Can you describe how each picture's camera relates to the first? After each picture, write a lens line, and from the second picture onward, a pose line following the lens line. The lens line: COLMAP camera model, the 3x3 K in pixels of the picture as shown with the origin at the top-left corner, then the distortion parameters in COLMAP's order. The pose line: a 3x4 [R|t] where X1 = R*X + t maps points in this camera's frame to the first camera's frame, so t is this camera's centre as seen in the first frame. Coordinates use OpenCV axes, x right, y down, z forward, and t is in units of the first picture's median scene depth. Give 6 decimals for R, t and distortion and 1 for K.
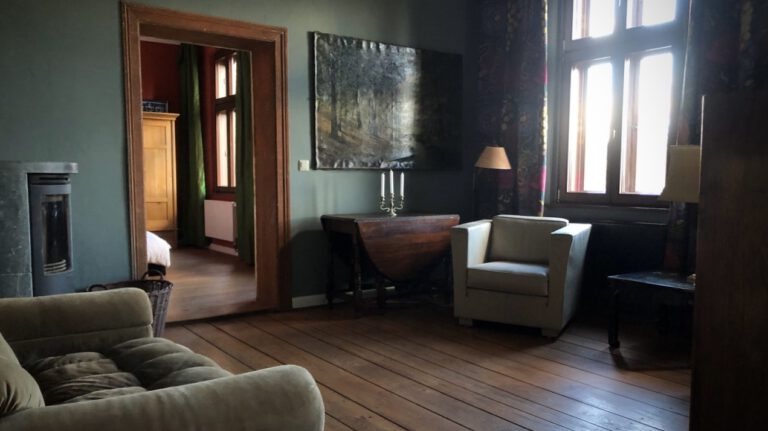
lens RADIAL K [[655.8, 0, 384.0], [0, 655.8, 215.5], [0, 0, 1]] dist [0.002752, 0.000170]
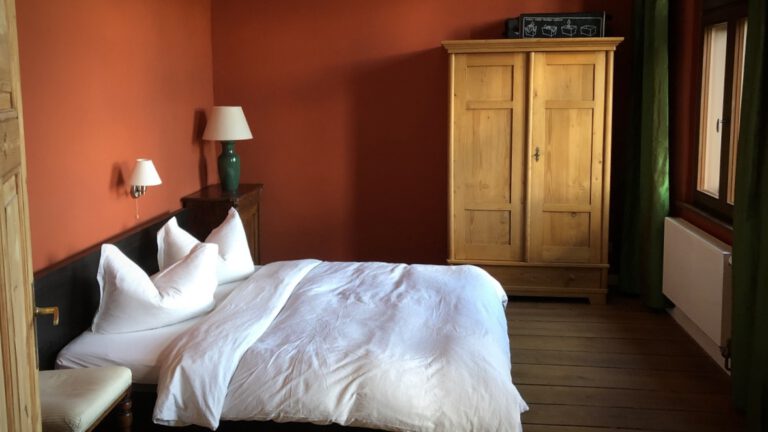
lens RADIAL K [[715.4, 0, 347.7], [0, 715.4, 188.6], [0, 0, 1]] dist [-0.010396, -0.014956]
pose [[0.740404, 0.073127, -0.668172, -0.100399], [-0.027570, 0.996532, 0.078513, -0.078801], [0.671596, -0.039710, 0.739852, 0.466454]]
